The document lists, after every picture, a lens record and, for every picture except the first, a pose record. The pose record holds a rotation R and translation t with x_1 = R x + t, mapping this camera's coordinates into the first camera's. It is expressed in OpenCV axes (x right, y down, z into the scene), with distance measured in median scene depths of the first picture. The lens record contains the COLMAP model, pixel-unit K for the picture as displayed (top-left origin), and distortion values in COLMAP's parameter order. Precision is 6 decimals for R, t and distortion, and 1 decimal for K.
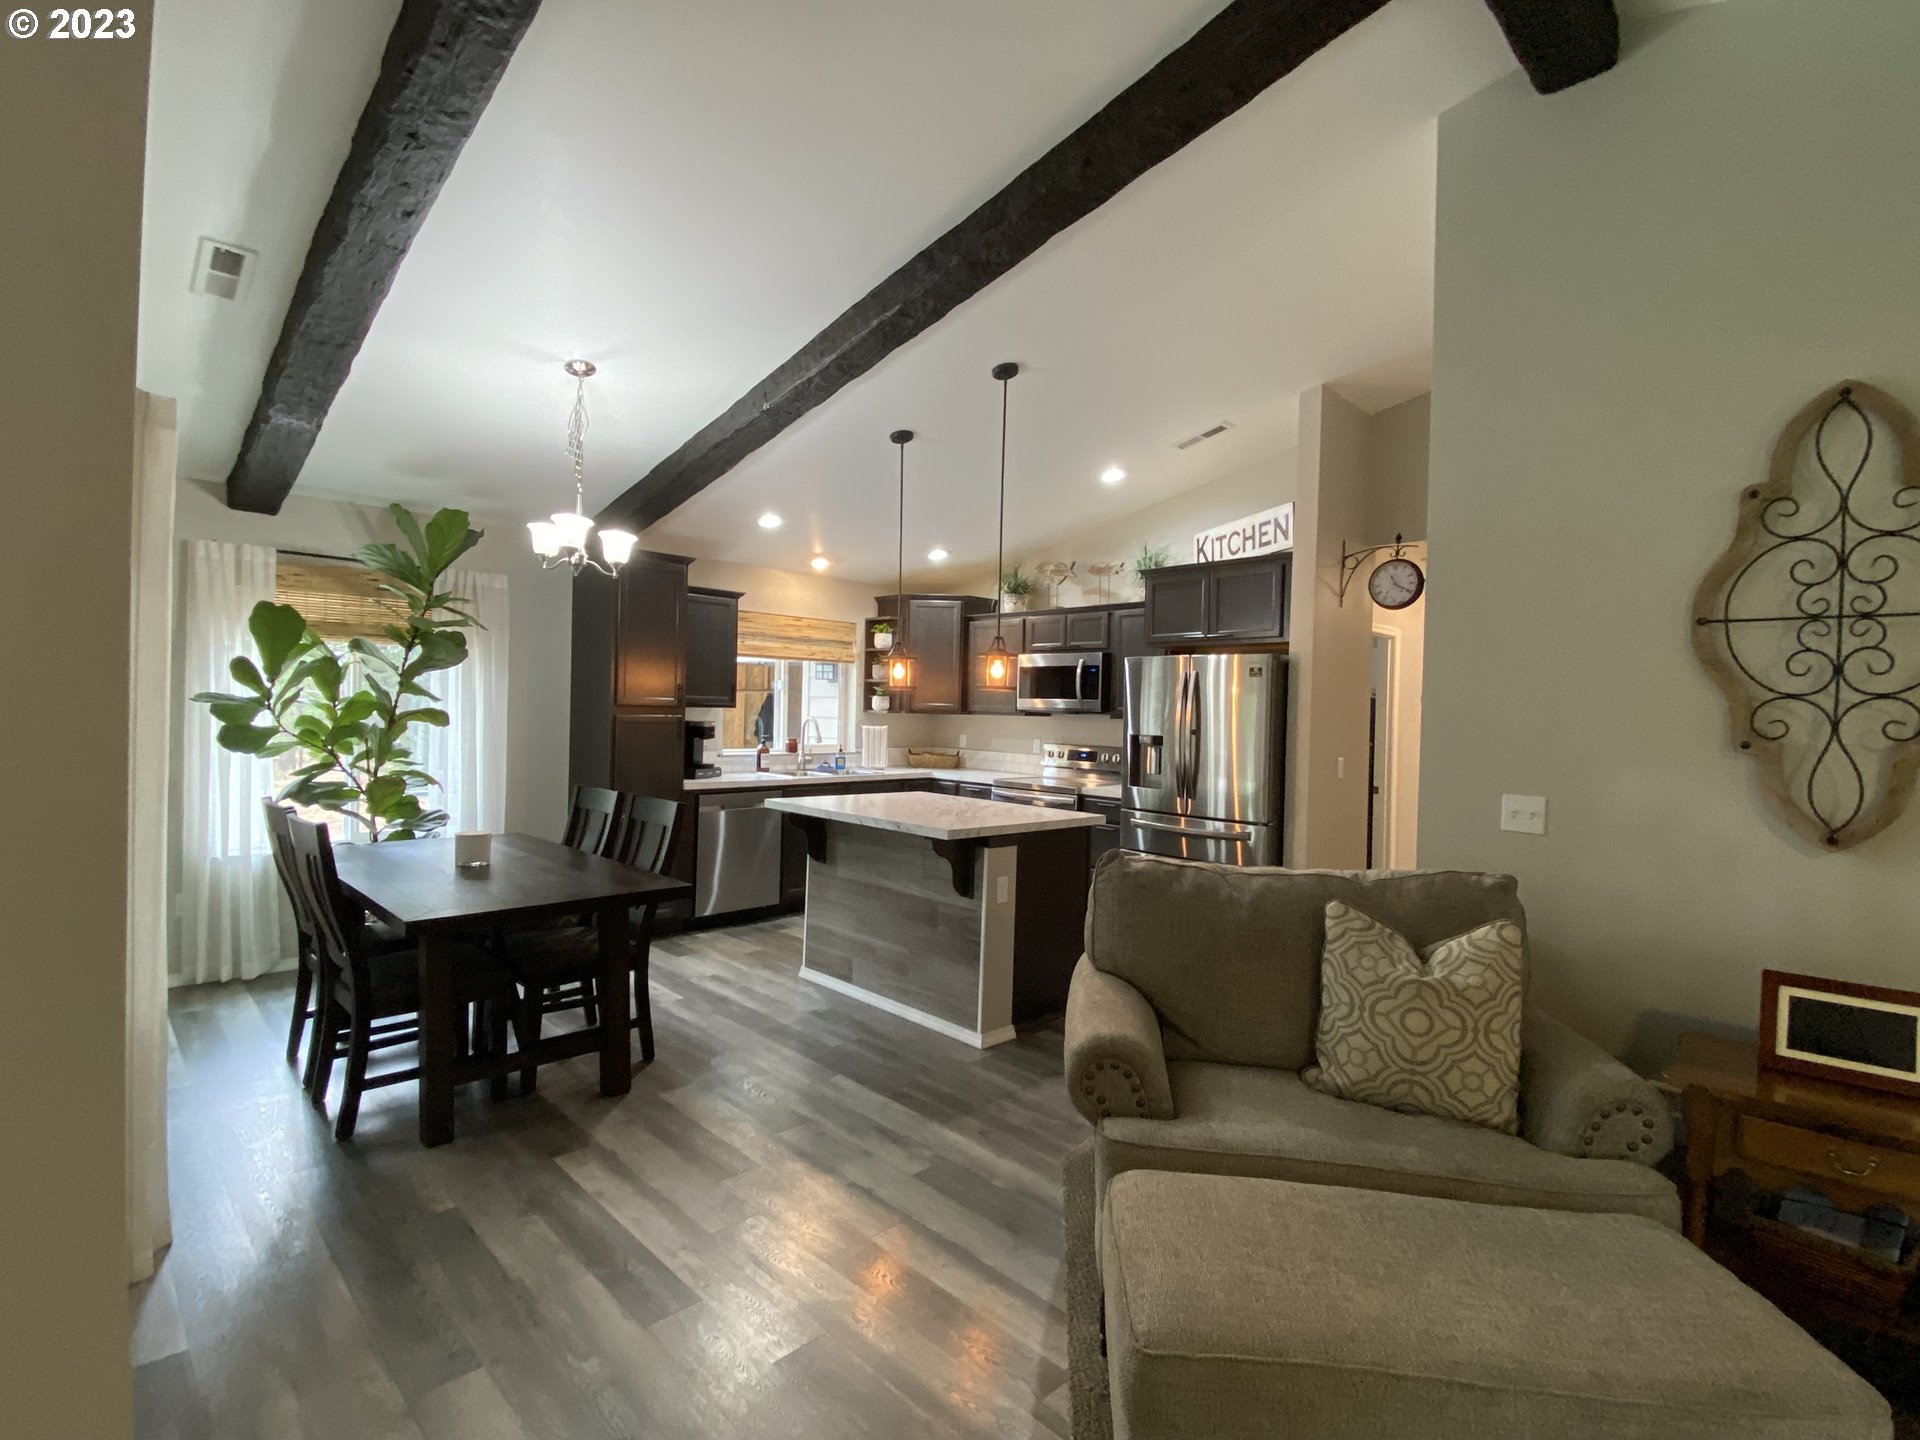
lens RADIAL K [[881.3, 0, 964.5], [0, 881.3, 718.6], [0, 0, 1]] dist [0.014655, -0.029295]
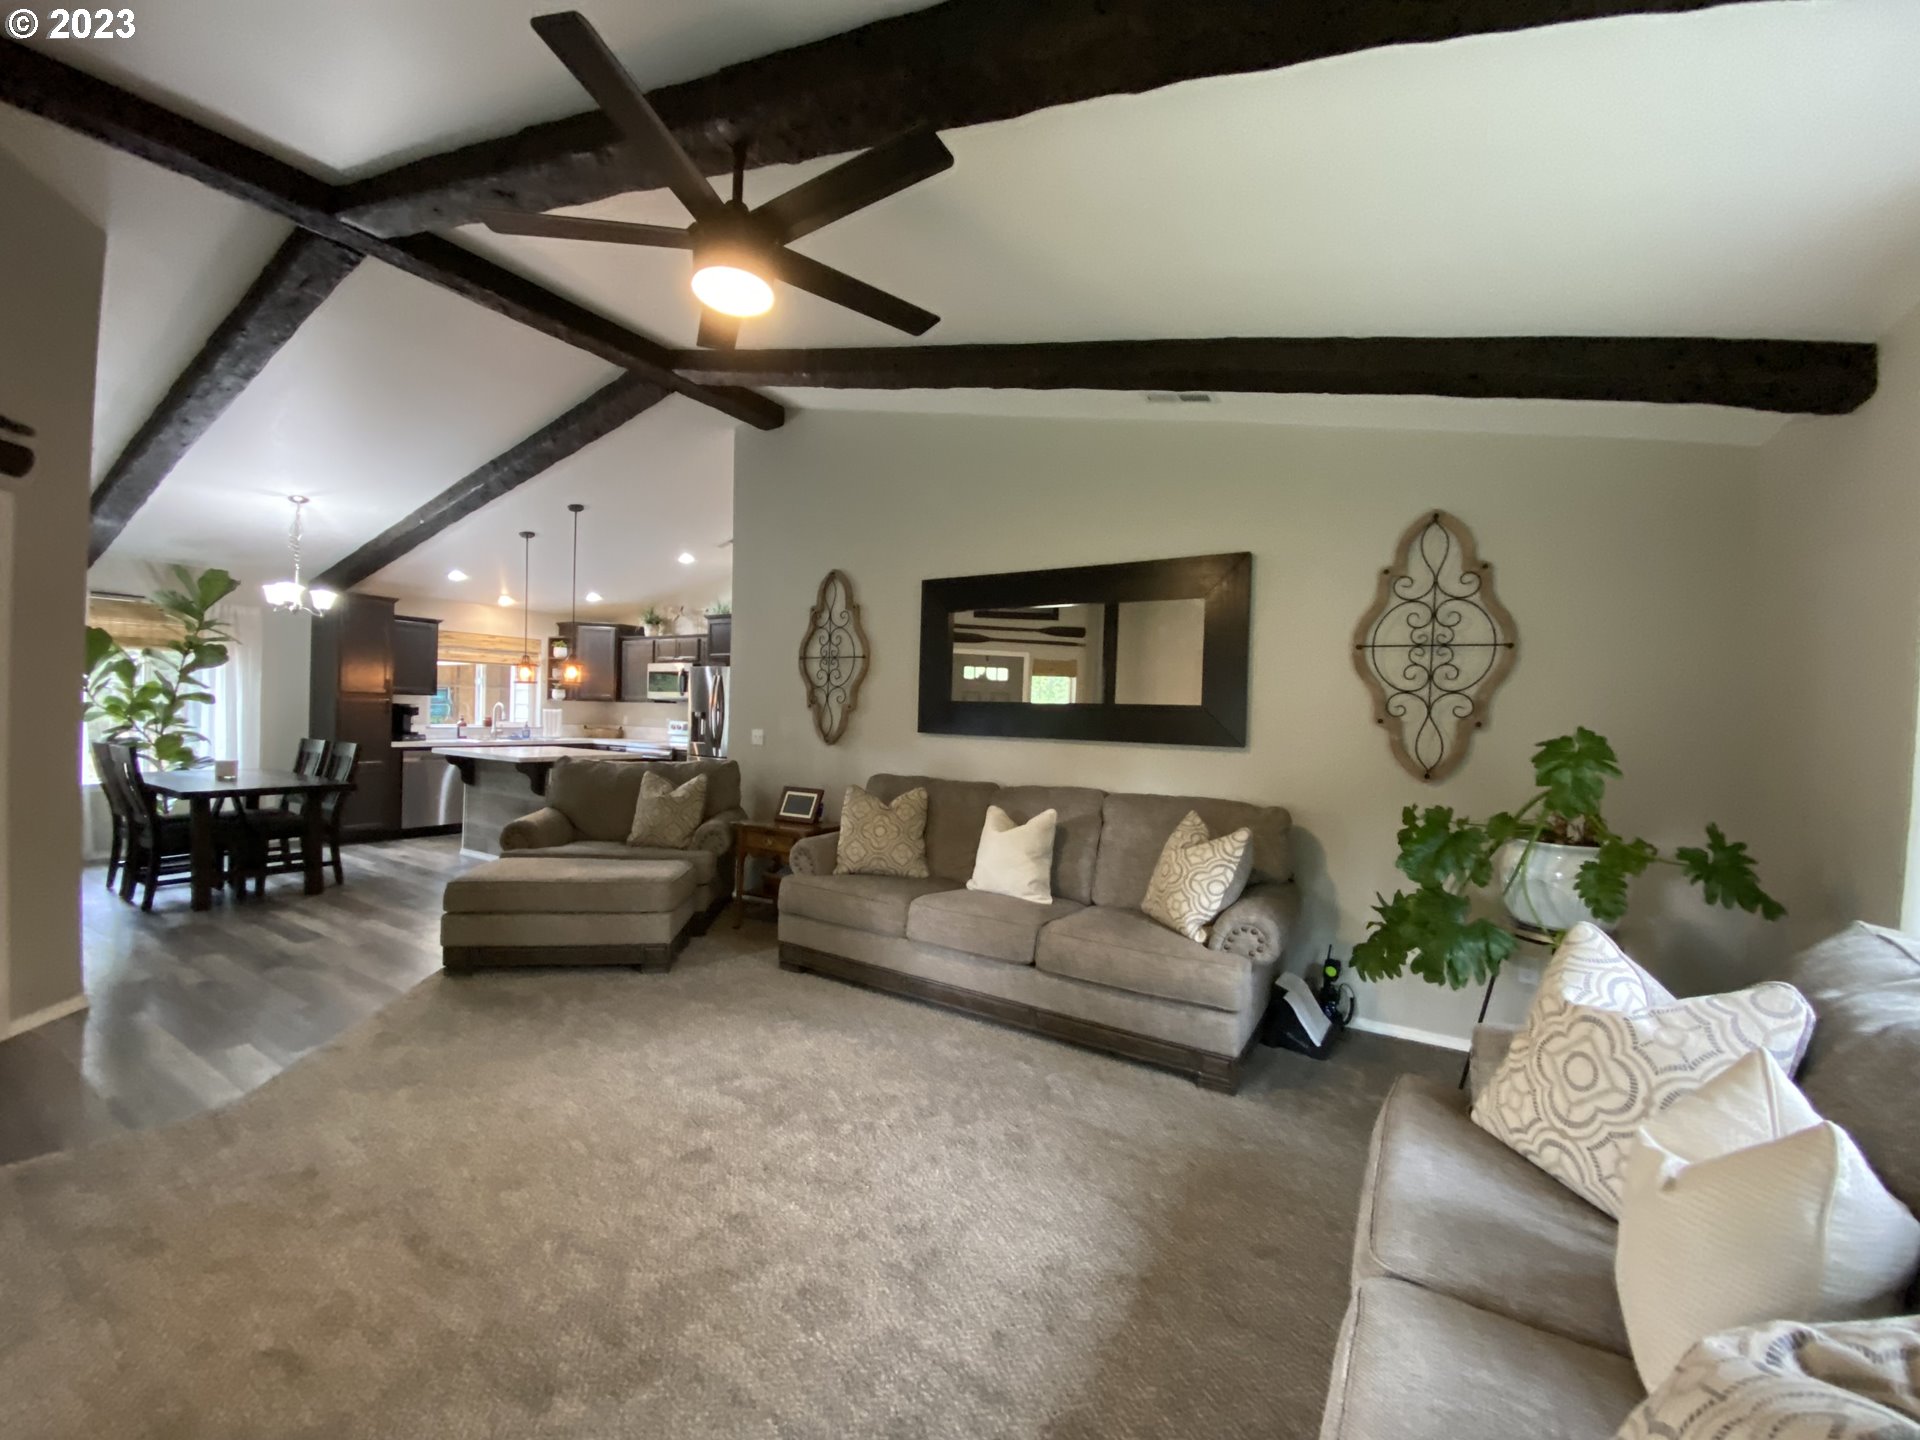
lens RADIAL K [[776.9, 0, 960.0], [0, 776.9, 720.0], [0, 0, 1]] dist [0.014324, -0.017144]
pose [[0.975483, 0.000566, 0.220074, 0.422389], [-0.001582, 0.999989, 0.004440, 0.029606], [-0.220069, -0.004679, 0.975473, -0.665927]]
